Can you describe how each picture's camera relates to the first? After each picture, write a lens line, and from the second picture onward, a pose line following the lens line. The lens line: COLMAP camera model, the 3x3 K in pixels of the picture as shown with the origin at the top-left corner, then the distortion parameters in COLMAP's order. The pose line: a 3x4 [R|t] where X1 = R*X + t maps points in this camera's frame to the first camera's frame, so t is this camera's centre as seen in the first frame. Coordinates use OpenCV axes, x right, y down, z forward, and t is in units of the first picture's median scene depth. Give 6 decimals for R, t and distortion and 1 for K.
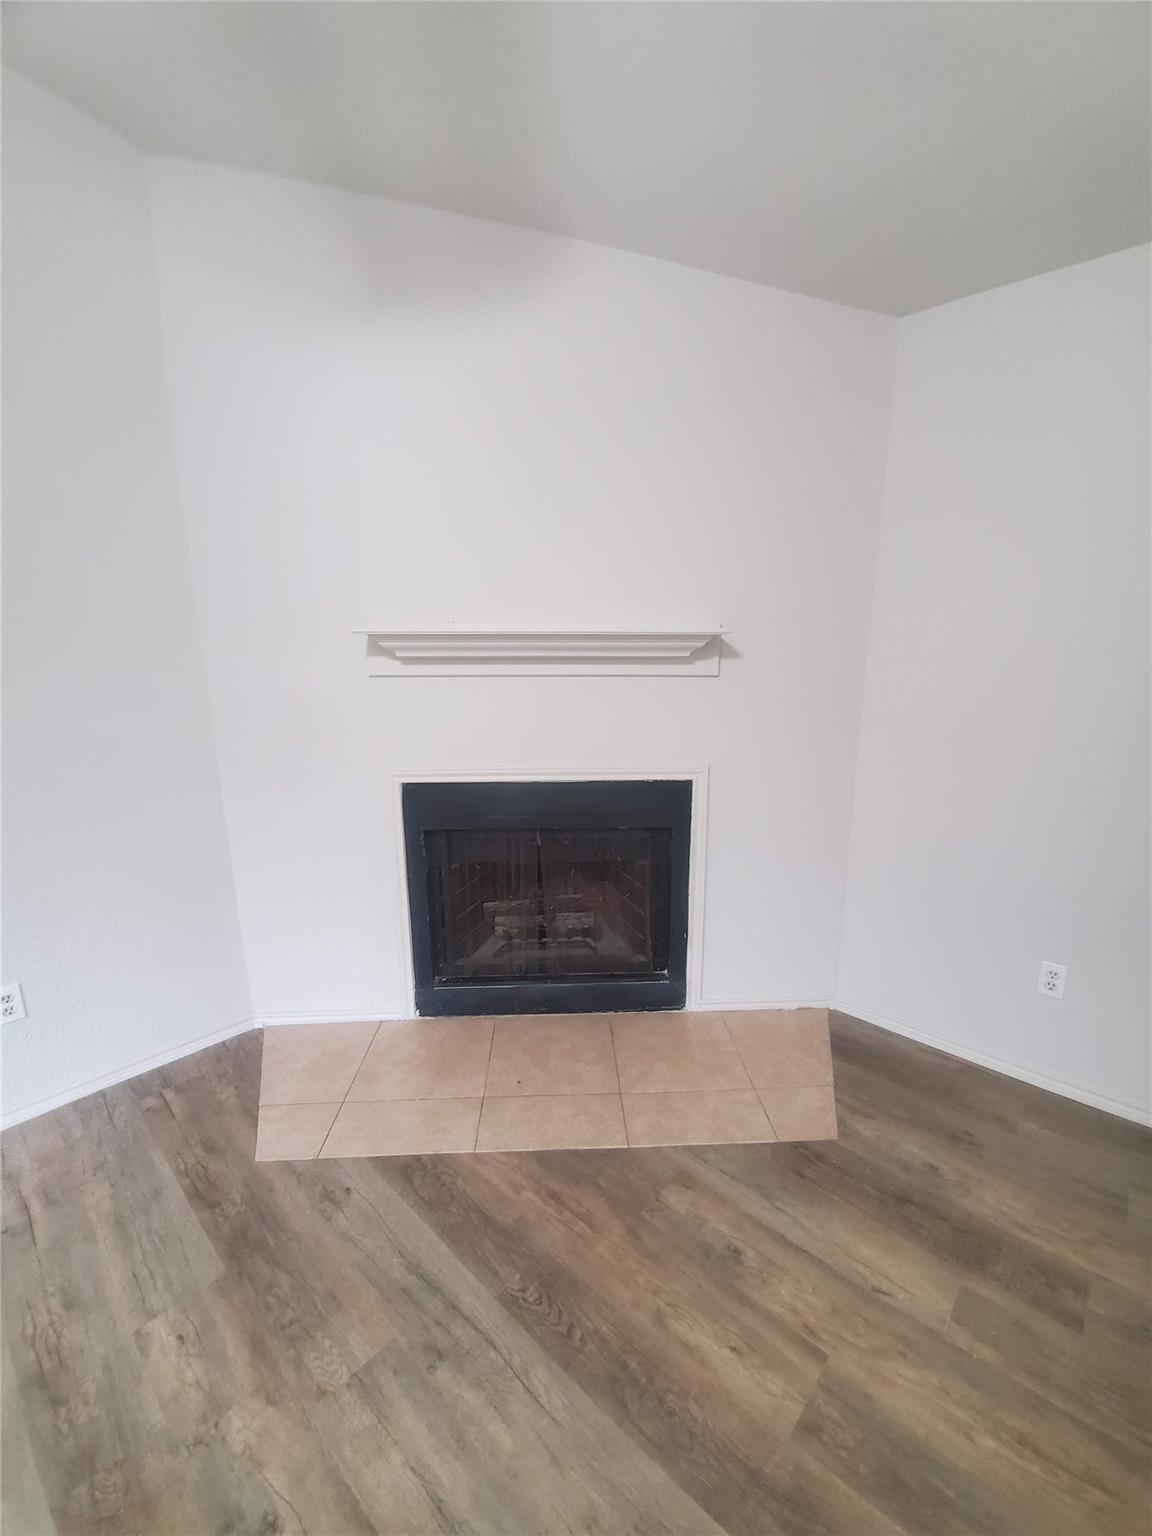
lens RADIAL K [[607.4, 0, 583.0], [0, 607.4, 782.9], [0, 0, 1]] dist [0.005048, -0.011636]
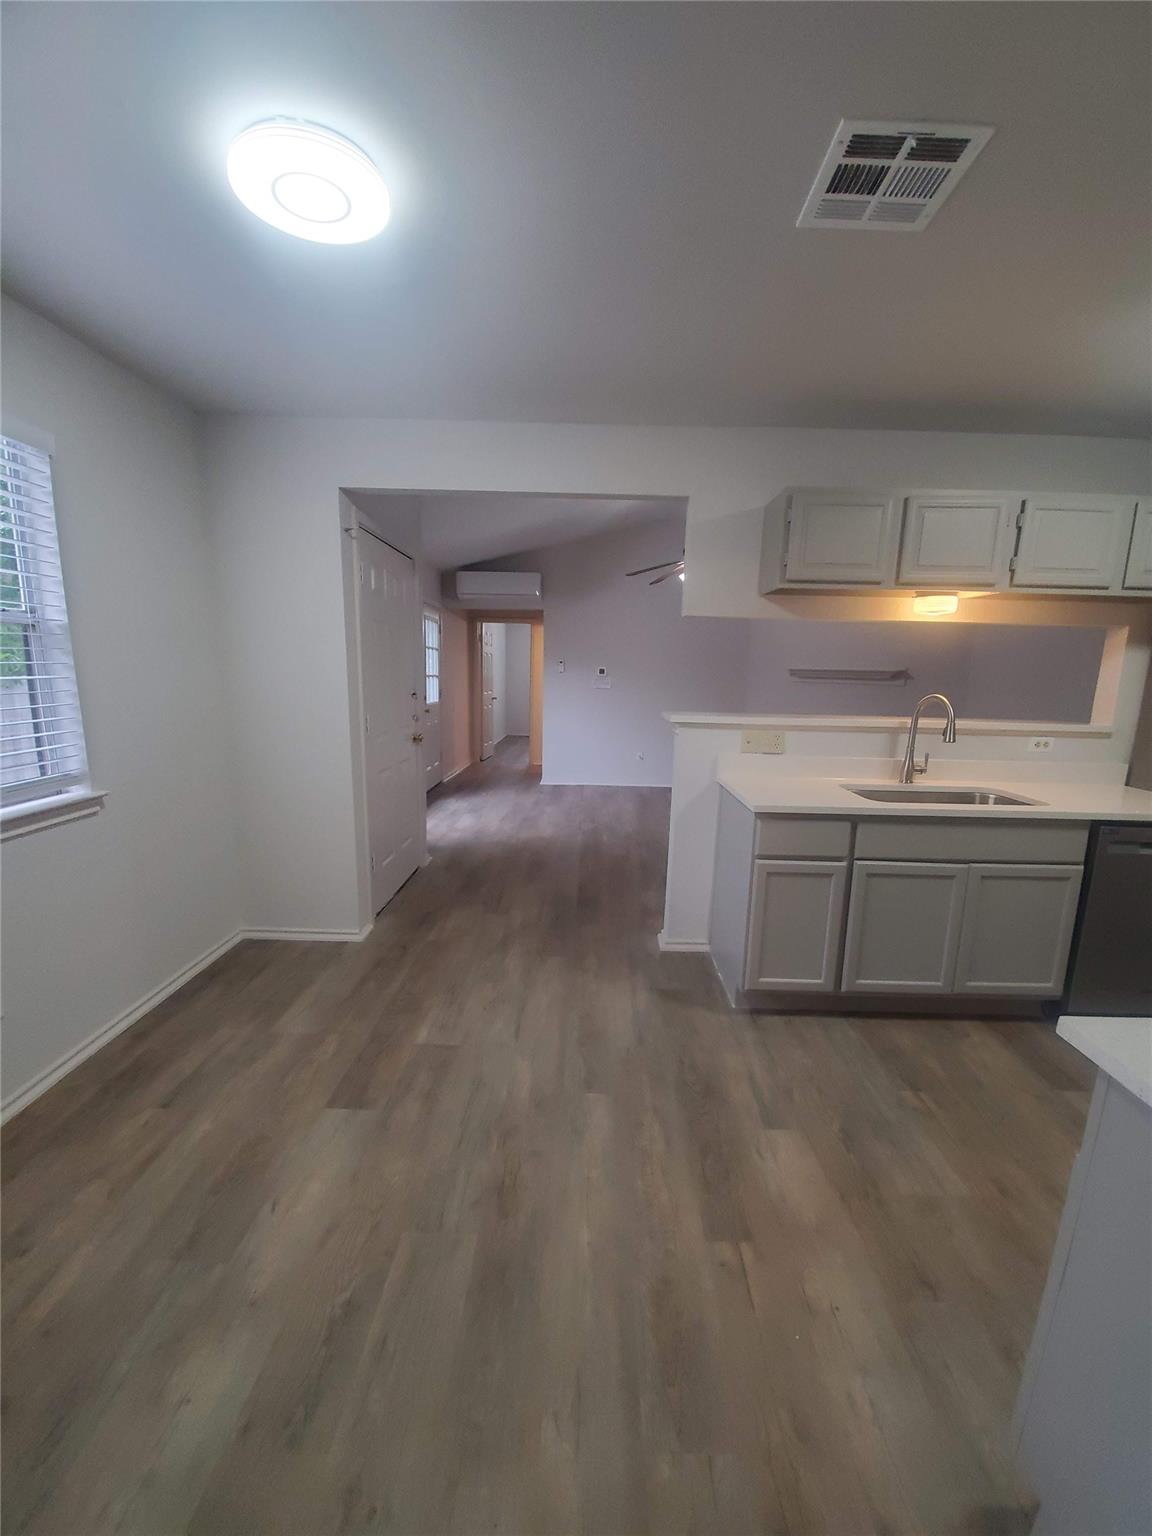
lens RADIAL K [[607.4, 0, 580.6], [0, 607.4, 780.3], [0, 0, 1]] dist [0.005048, -0.011636]
pose [[0.660805, 0.152503, -0.734901, 1.412415], [-0.176200, 0.983297, 0.045613, 0.402835], [0.729582, 0.099348, 0.676639, -2.020098]]
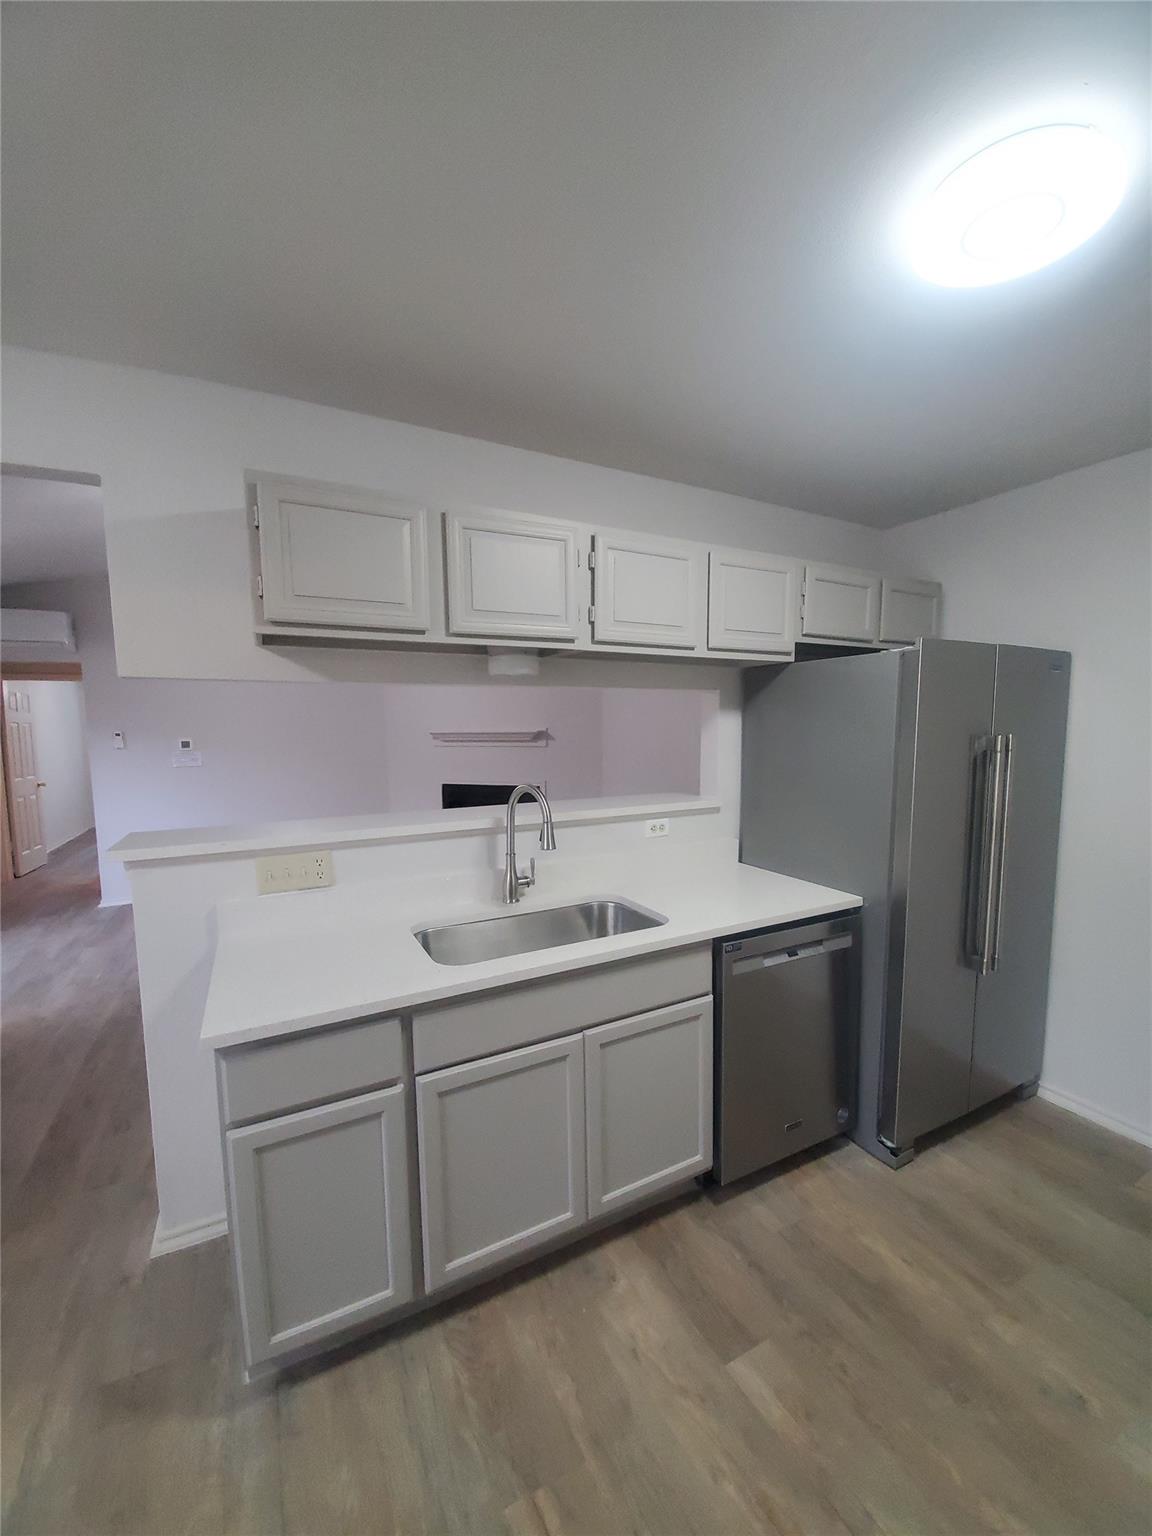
lens RADIAL K [[607.4, 0, 585.2], [0, 607.4, 777.6], [0, 0, 1]] dist [0.005048, -0.011636]
pose [[0.939597, 0.022923, -0.341514, 1.346294], [-0.061947, 0.992667, -0.103803, 0.233118], [0.336630, 0.118689, 0.934127, -1.479941]]
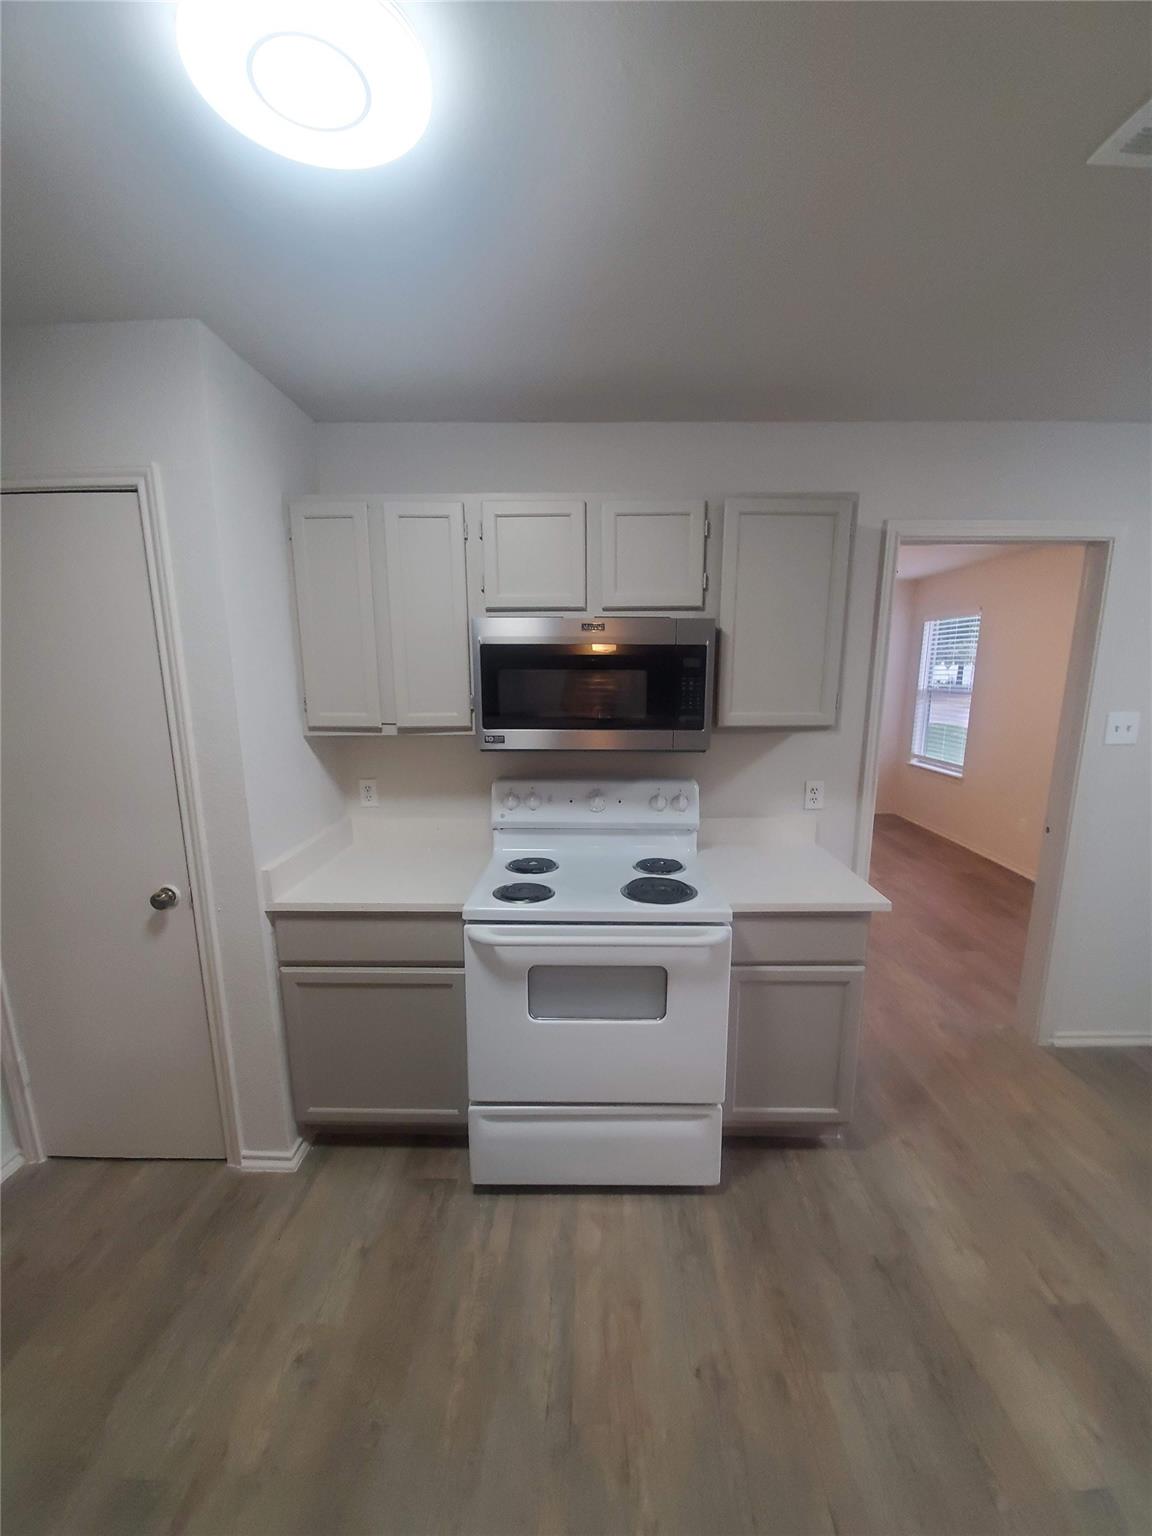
lens RADIAL K [[607.4, 0, 598.5], [0, 607.4, 778.2], [0, 0, 1]] dist [0.005048, -0.011636]
pose [[-0.670375, -0.133119, 0.729984, 1.014818], [0.146165, 0.940811, 0.305795, 0.028097], [-0.727484, 0.311695, -0.611239, -0.662239]]
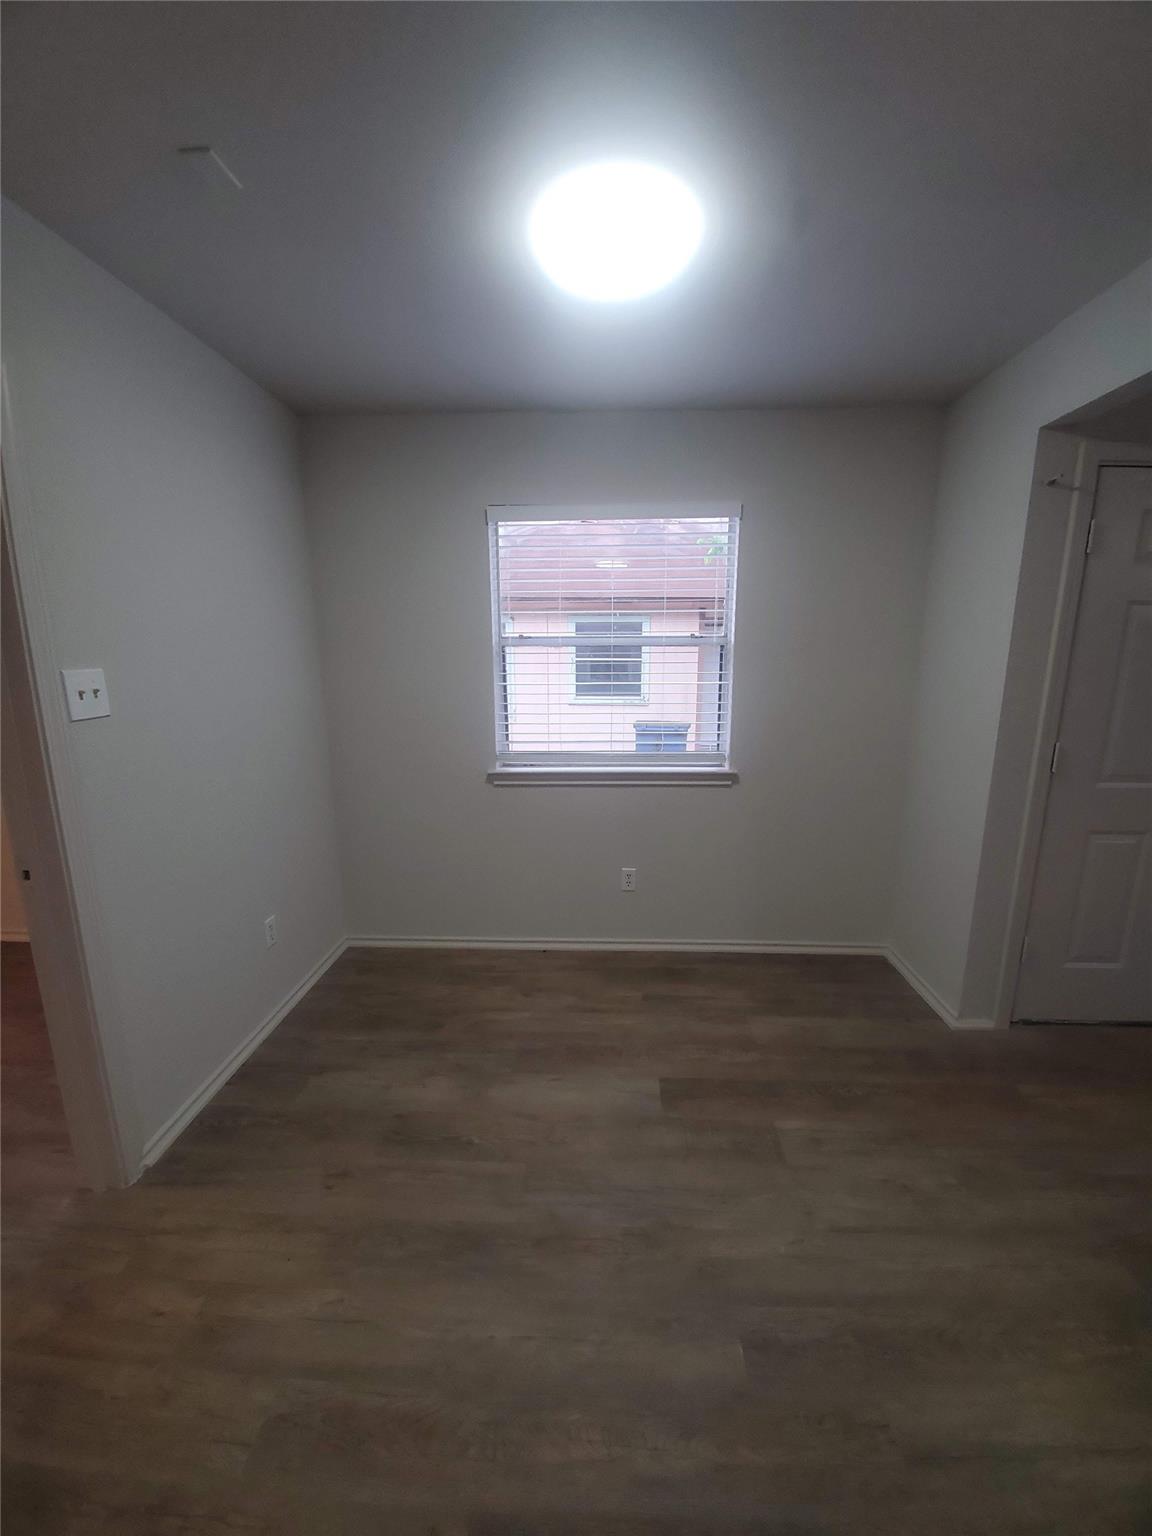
lens RADIAL K [[607.4, 0, 585.7], [0, 607.4, 775.7], [0, 0, 1]] dist [0.005048, -0.011636]
pose [[-0.766601, 0.132140, -0.628381, 1.216279], [-0.121444, 0.931100, 0.343955, 0.194744], [0.630535, 0.339989, -0.697734, -1.158260]]
